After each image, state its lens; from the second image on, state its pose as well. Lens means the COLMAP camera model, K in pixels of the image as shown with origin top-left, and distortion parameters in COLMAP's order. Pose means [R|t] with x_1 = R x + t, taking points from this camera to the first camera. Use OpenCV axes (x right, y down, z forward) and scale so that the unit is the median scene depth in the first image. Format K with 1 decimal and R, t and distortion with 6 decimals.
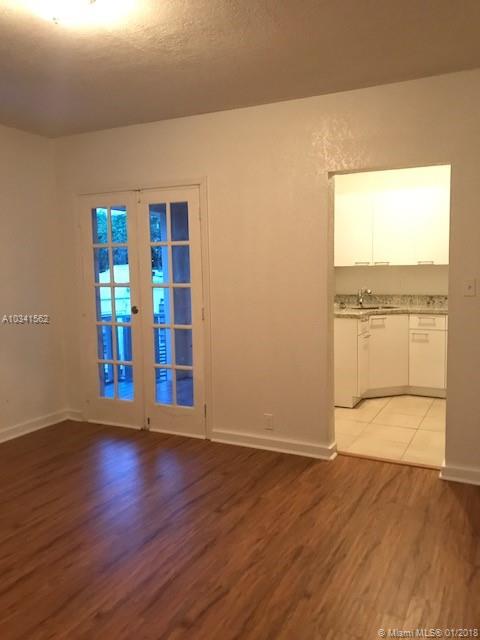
lens RADIAL K [[533.3, 0, 240.3], [0, 533.3, 315.5], [0, 0, 1]] dist [0.051370, -0.009089]
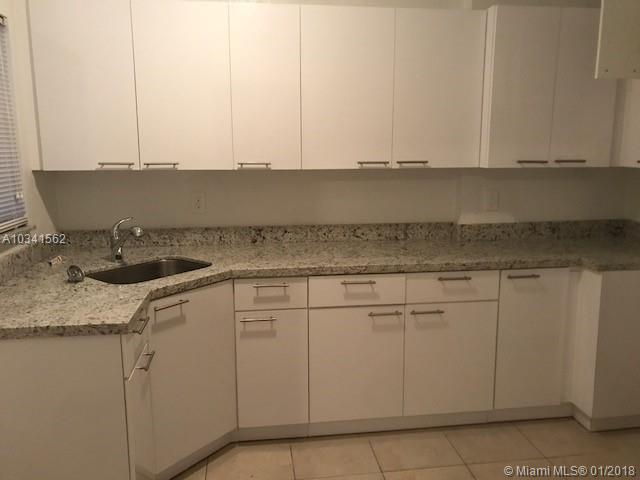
lens RADIAL K [[533.3, 0, 317.3], [0, 533.3, 237.4], [0, 0, 1]] dist [0.051370, -0.009089]
pose [[0.827398, -0.084148, 0.555276, 0.120183], [0.044017, 0.995386, 0.085255, -0.071740], [-0.559889, -0.046098, 0.827285, 0.565424]]
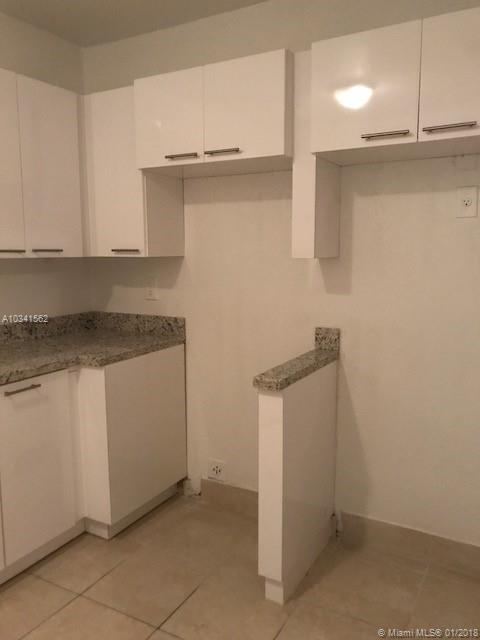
lens RADIAL K [[533.3, 0, 239.0], [0, 533.3, 317.5], [0, 0, 1]] dist [0.051370, -0.009089]
pose [[0.043064, -0.112146, 0.992758, 0.162980], [0.101011, 0.989077, 0.107349, -0.065669], [-0.993953, 0.095657, 0.053921, 0.686272]]
